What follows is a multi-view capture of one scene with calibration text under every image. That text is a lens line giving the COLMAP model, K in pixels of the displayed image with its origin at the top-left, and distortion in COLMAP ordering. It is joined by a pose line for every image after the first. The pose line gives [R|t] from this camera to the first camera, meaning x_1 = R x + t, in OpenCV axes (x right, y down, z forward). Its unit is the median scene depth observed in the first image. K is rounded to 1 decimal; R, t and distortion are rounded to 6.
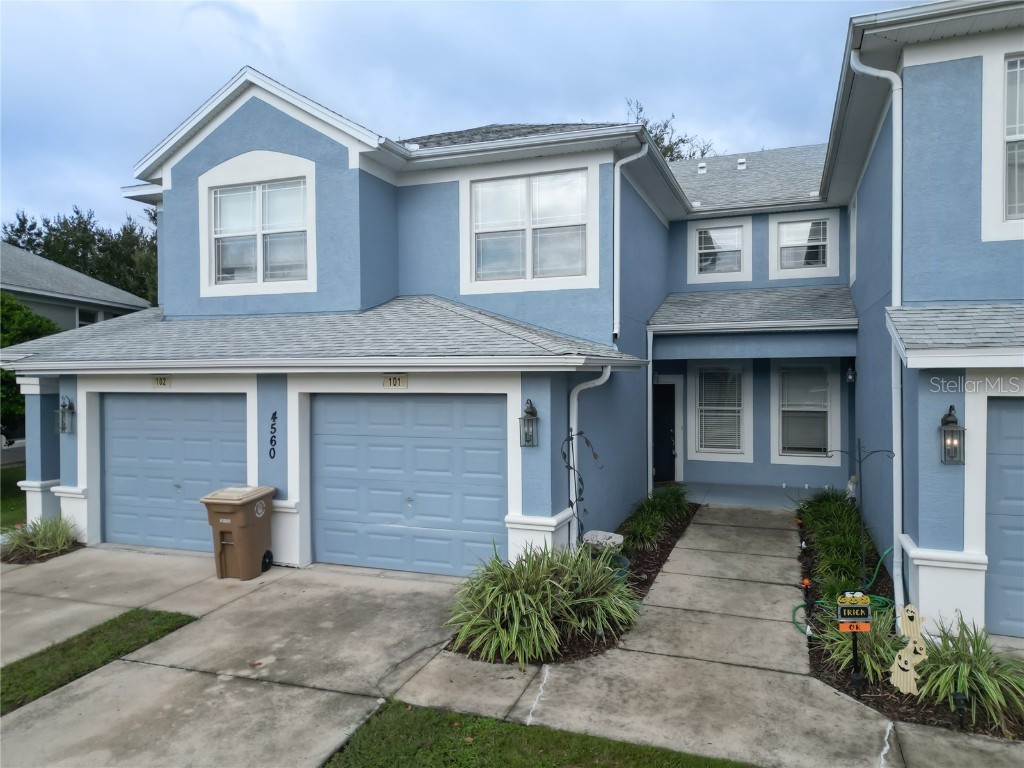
lens RADIAL K [[715.8, 0, 512.0], [0, 715.8, 384.0], [0, 0, 1]] dist [0.056767, -0.045210]
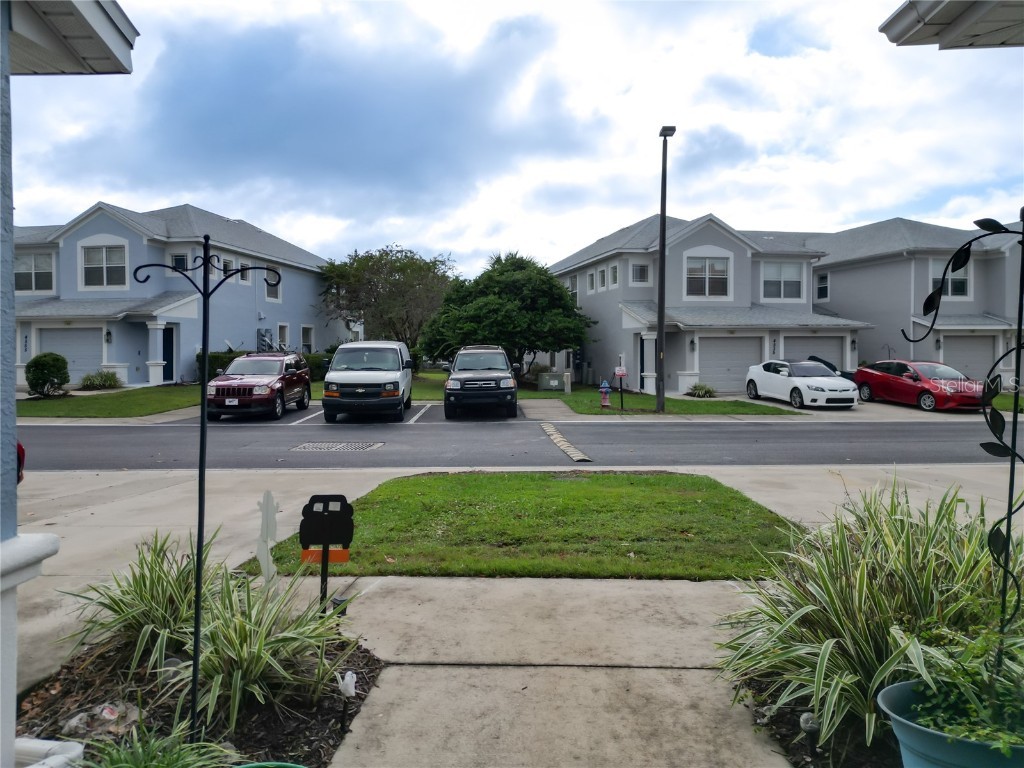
lens RADIAL K [[732.7, 0, 512.0], [0, 732.7, 384.0], [0, 0, 1]] dist [0.033165, -0.045864]
pose [[-0.952656, 0.024738, -0.303042, 0.276367], [0.006496, 0.998113, 0.061056, 0.082461], [0.303981, 0.056196, -0.951019, 0.892732]]
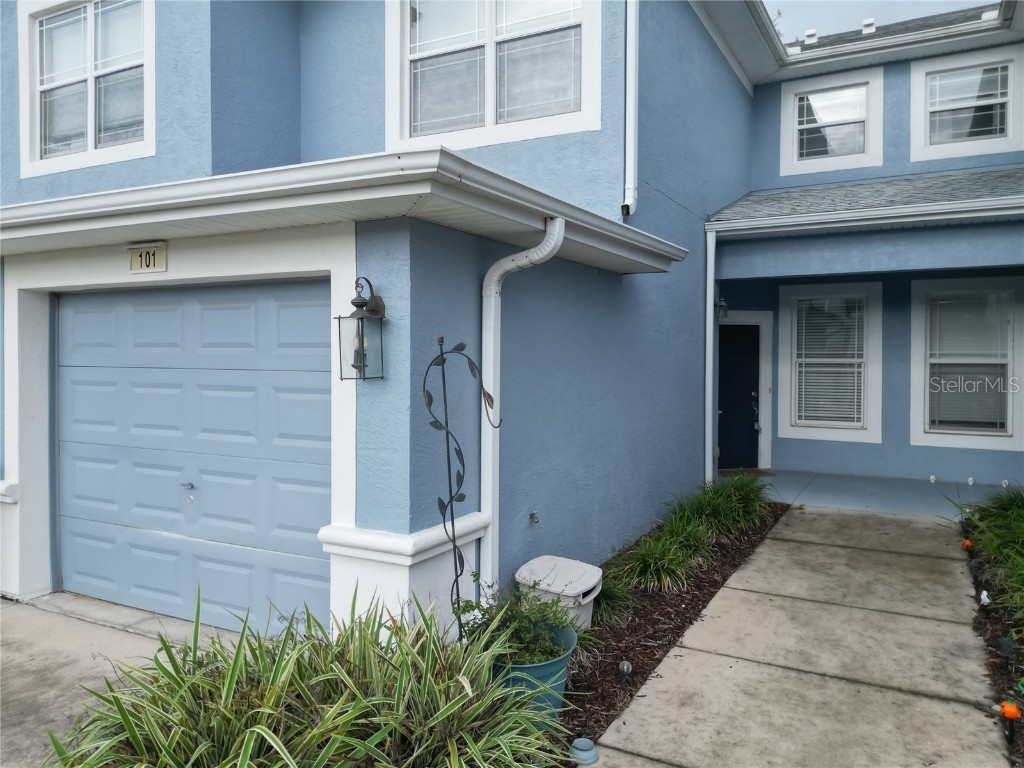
lens RADIAL K [[729.2, 0, 514.0], [0, 729.2, 370.0], [0, 0, 1]] dist [0.028991, -0.006589]
pose [[0.989555, 0.005957, -0.144030, 0.143378], [-0.005441, 0.999977, 0.003976, 0.060328], [0.144050, -0.003150, 0.989565, 0.418678]]
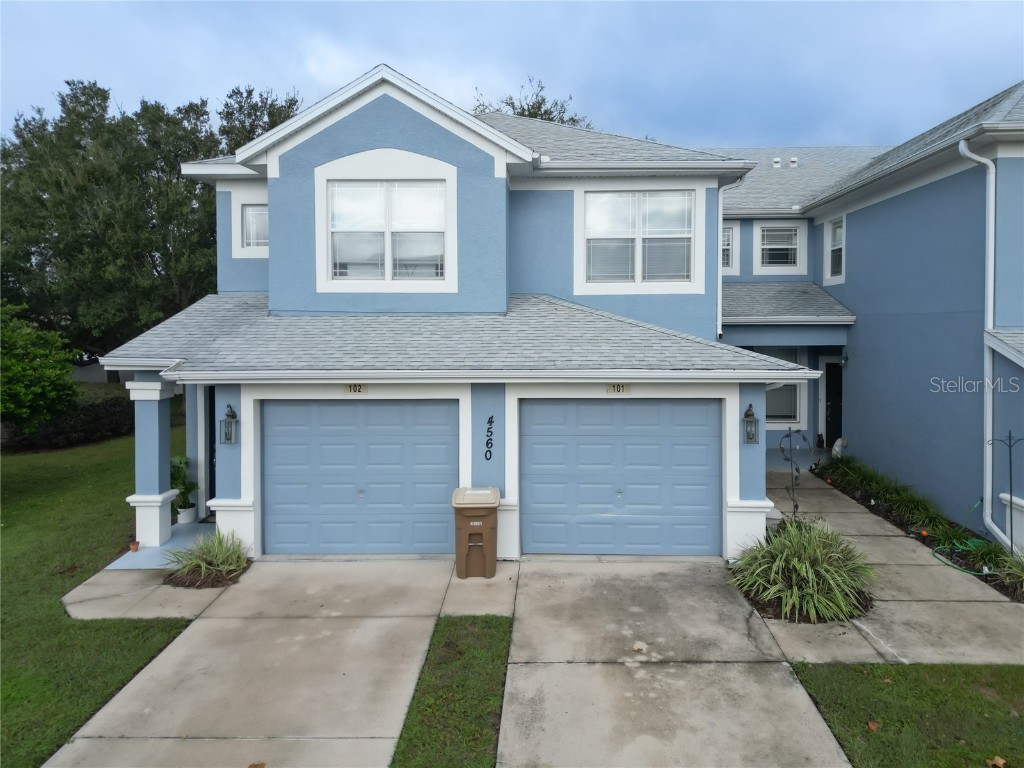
lens RADIAL K [[728.0, 0, 537.4], [0, 728.0, 345.8], [0, 0, 1]] dist [0.079435, -0.094567]
pose [[0.944072, -0.008678, 0.329626, -0.539769], [0.002561, 0.999816, 0.018987, -0.075073], [-0.329730, -0.017080, 0.943921, -0.032525]]
